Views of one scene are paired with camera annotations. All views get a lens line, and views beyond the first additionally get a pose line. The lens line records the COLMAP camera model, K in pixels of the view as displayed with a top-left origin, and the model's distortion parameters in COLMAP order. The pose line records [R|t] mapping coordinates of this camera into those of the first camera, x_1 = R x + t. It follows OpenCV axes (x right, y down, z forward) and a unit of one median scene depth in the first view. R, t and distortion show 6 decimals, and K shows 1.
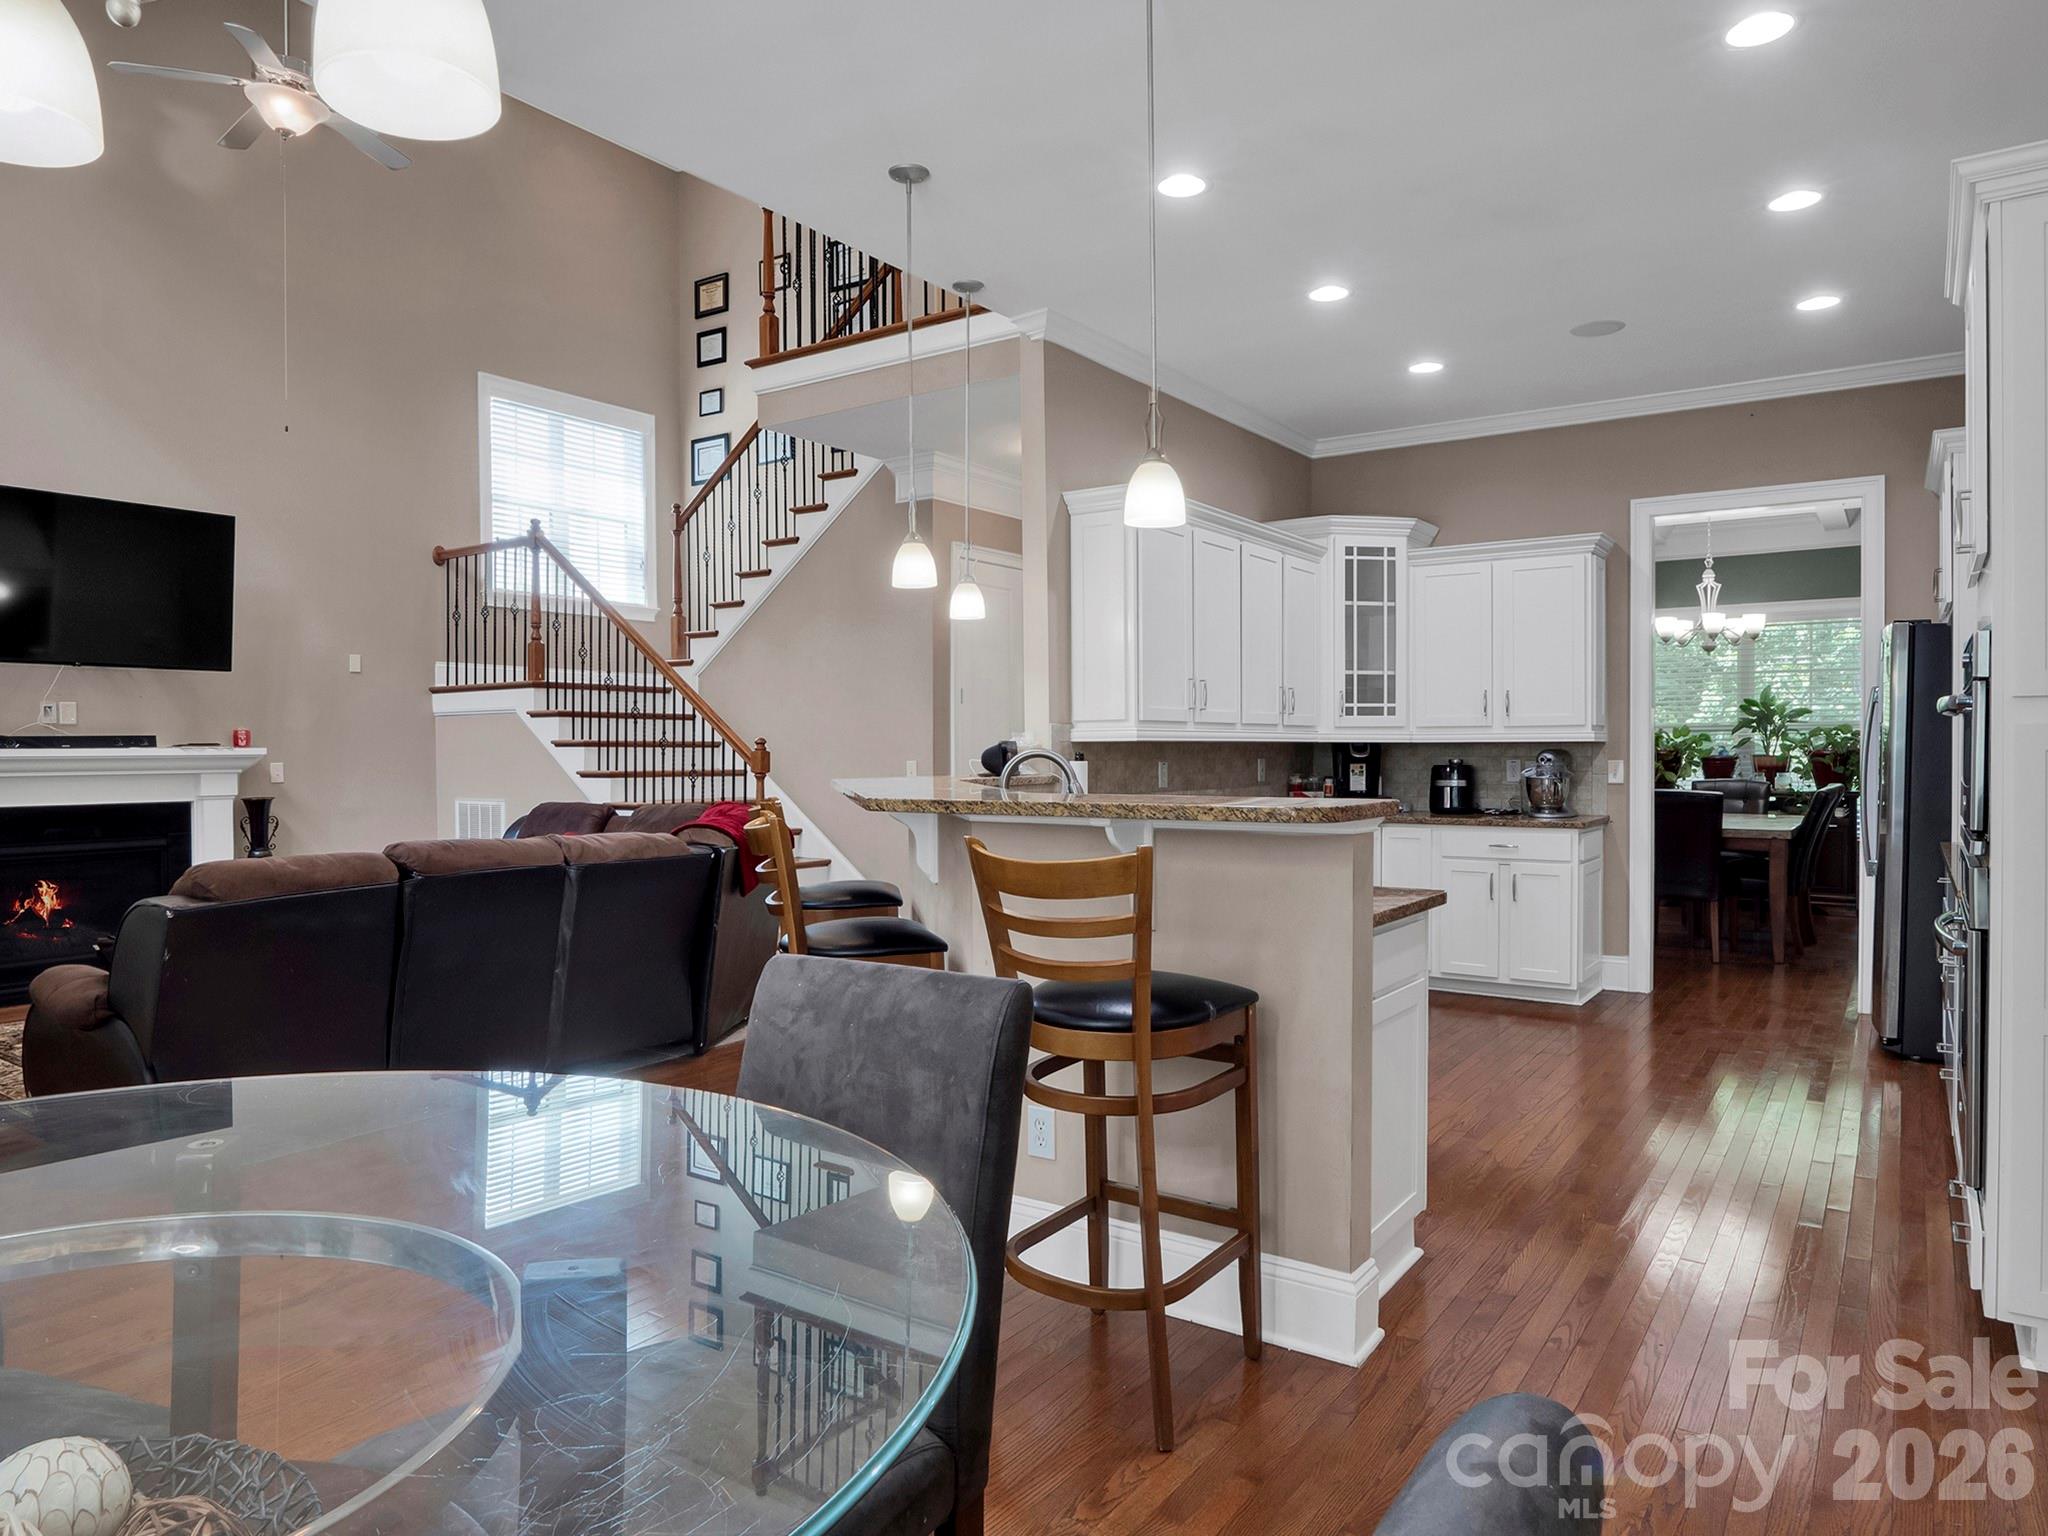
lens RADIAL K [[1296.9, 0, 1045.0], [0, 1296.9, 771.7], [0, 0, 1]] dist [-0.026875, 0.000187]
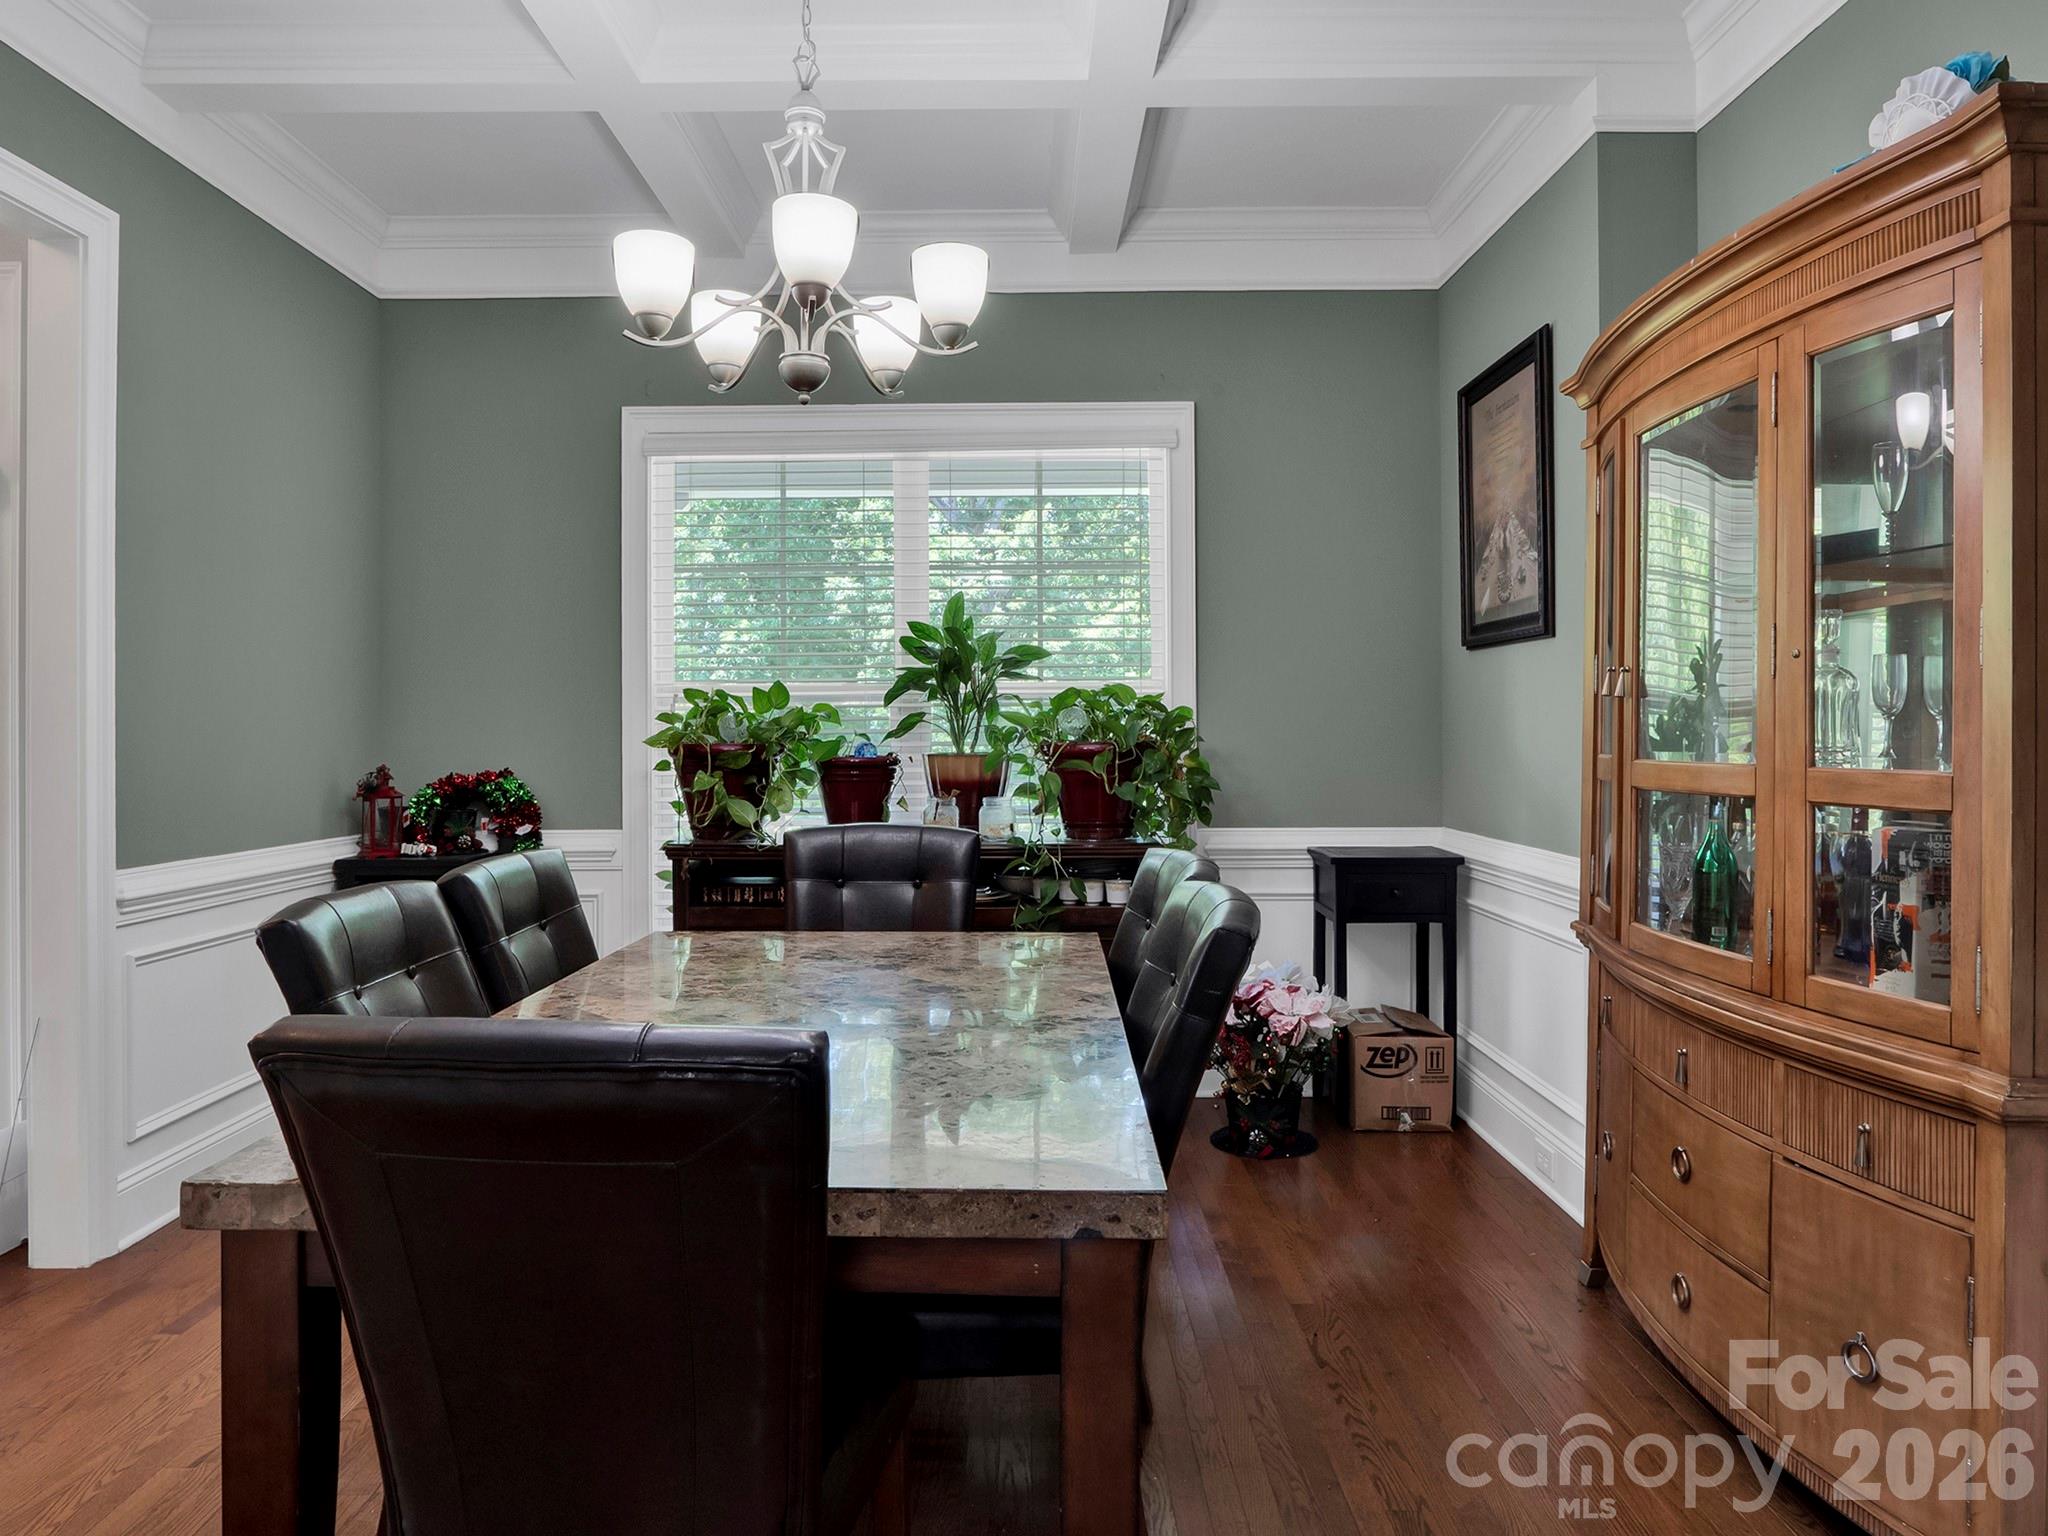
lens RADIAL K [[1295.1, 0, 1045.3], [0, 1295.1, 742.6], [0, 0, 1]] dist [-0.026932, 0.004412]
pose [[0.819746, -0.004936, 0.572705, 0.437282], [0.011526, 0.999903, -0.007879, -0.016657], [-0.572611, 0.013060, 0.819723, 0.814309]]
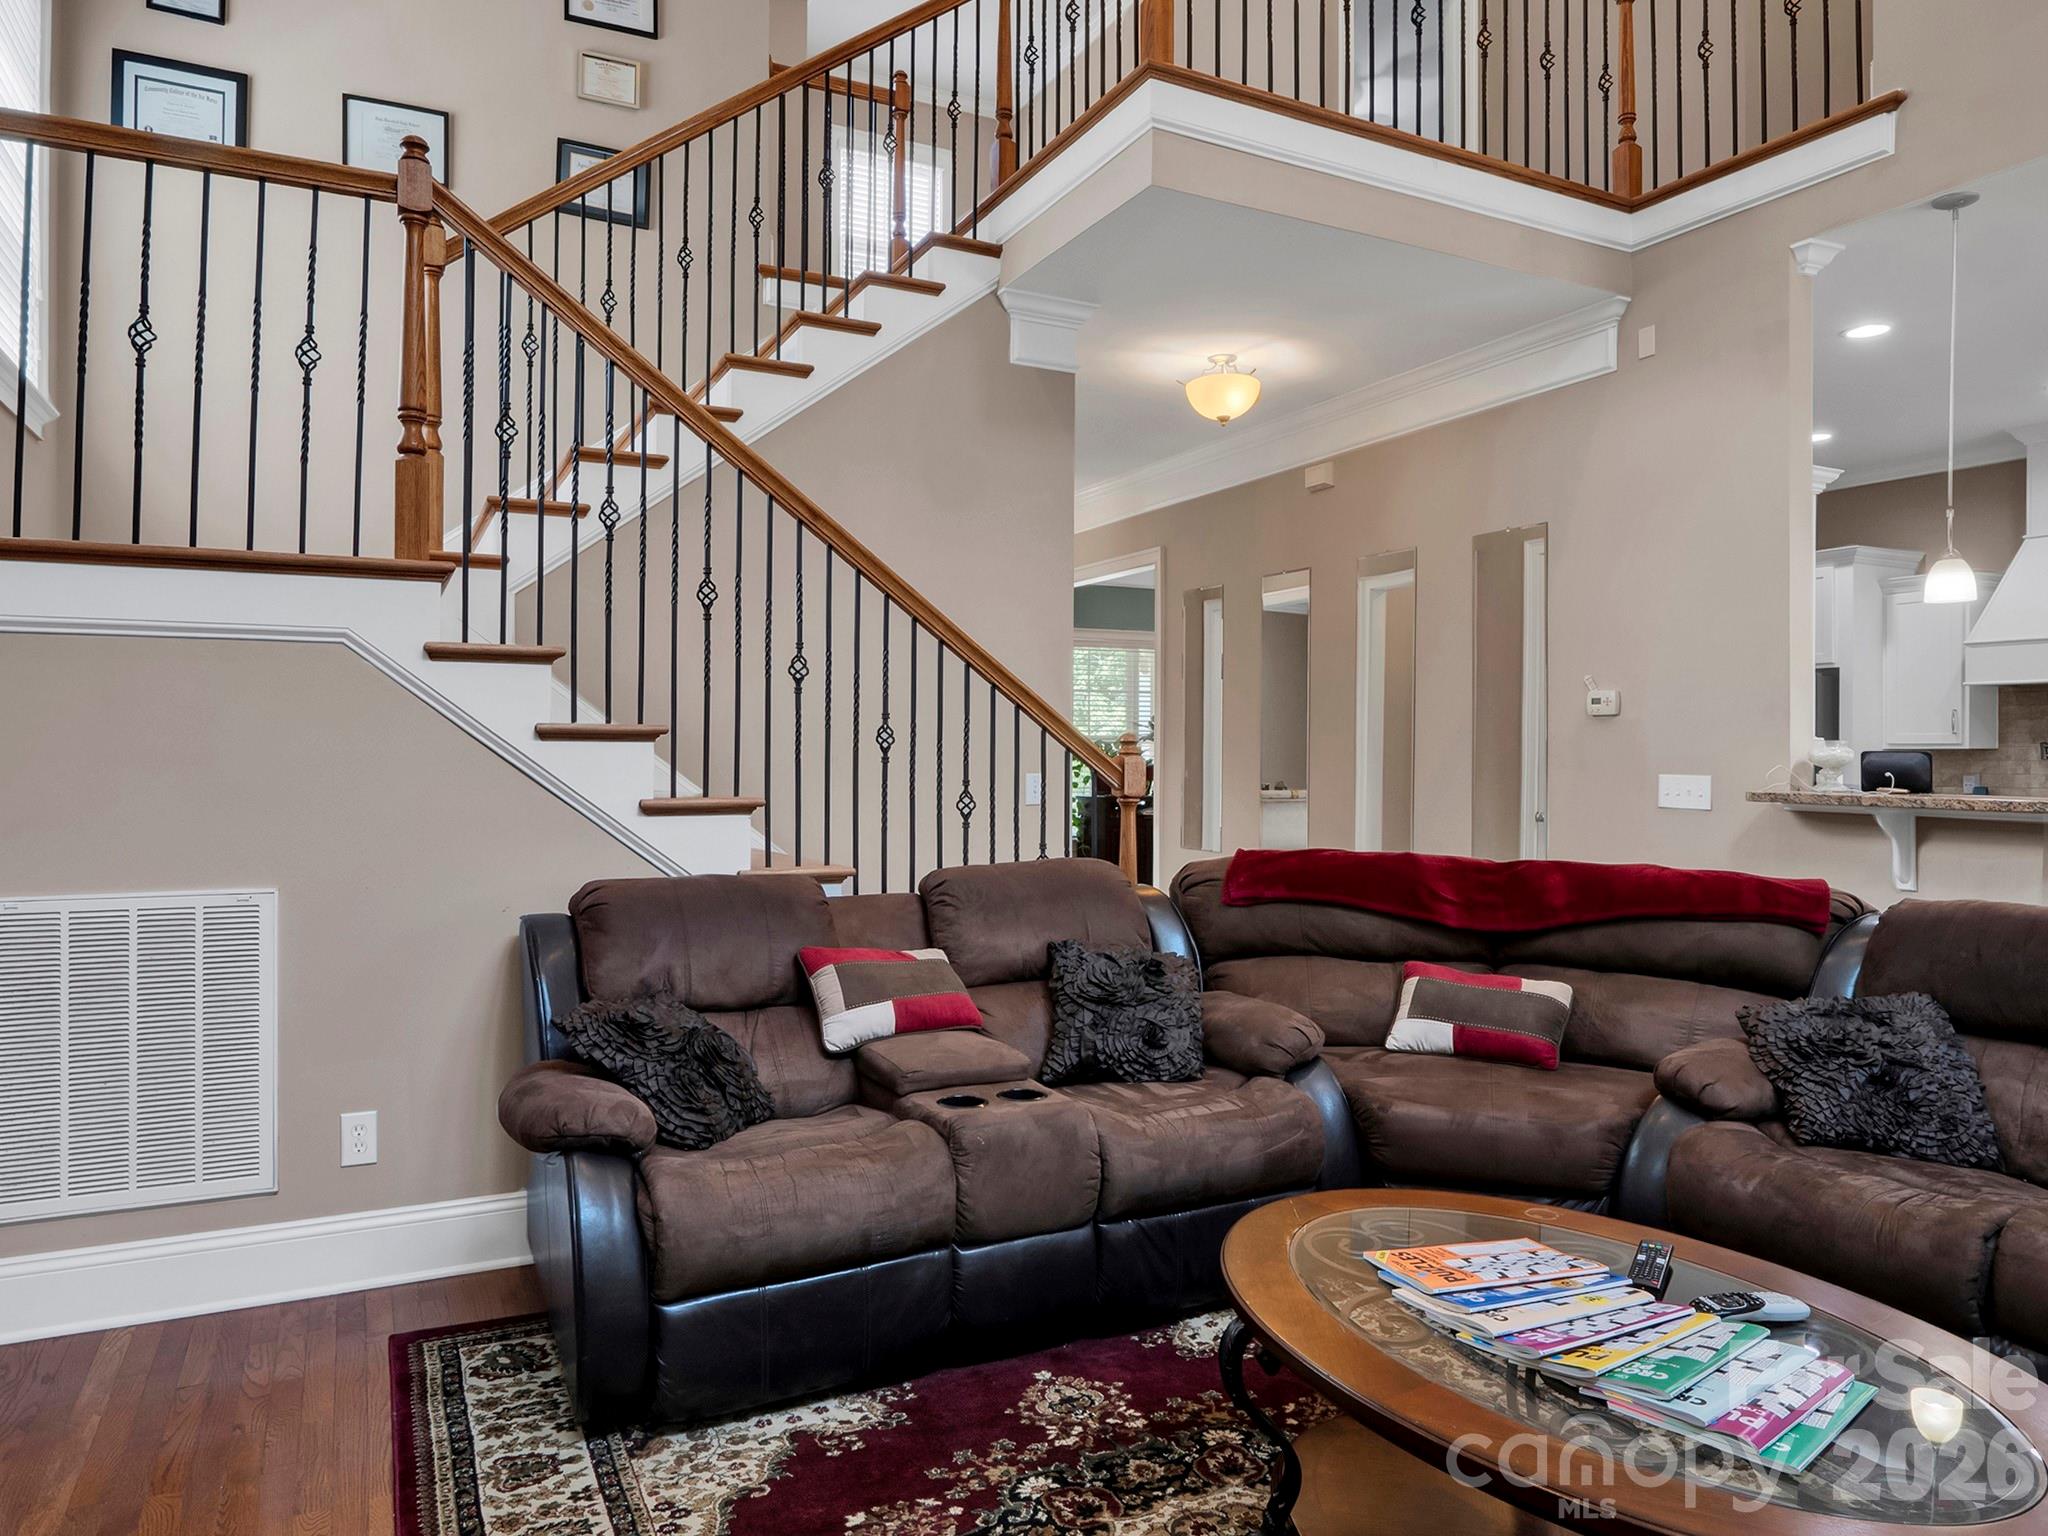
lens RADIAL K [[1314.4, 0, 1015.0], [0, 1314.4, 755.6], [0, 0, 1]] dist [-0.032019, 0.010667]
pose [[0.497268, 0.010305, 0.867536, -0.677509], [0.009854, 0.999798, -0.017525, -0.006582], [-0.867541, 0.017263, 0.497066, 0.703241]]
